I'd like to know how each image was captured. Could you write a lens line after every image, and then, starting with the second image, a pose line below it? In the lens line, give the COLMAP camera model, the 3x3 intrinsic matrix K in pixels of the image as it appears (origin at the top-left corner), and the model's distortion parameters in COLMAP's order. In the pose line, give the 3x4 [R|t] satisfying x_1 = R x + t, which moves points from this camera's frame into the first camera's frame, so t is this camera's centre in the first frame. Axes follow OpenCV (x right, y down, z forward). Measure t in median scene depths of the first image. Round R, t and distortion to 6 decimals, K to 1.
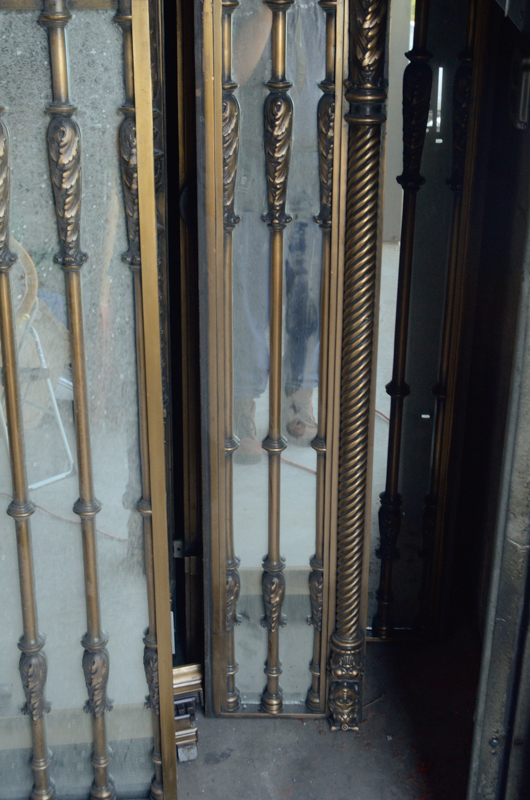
lens RADIAL K [[1158.7, 0, 278.5], [0, 1158.7, 400.3], [0, 0, 1]] dist [0.013633, 0.000000]
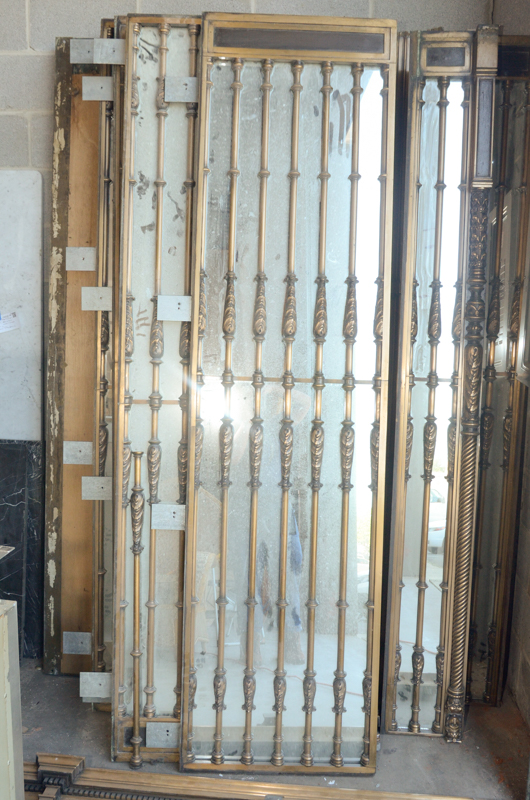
lens RADIAL K [[768.4, 0, 274.9], [0, 768.4, 398.9], [0, 0, 1]] dist [-0.034714, 0.000000]
pose [[0.997777, 0.034163, -0.057224, -0.200113], [-0.050370, 0.948805, -0.311820, 0.162698], [0.043641, 0.314009, 0.948416, -0.420518]]
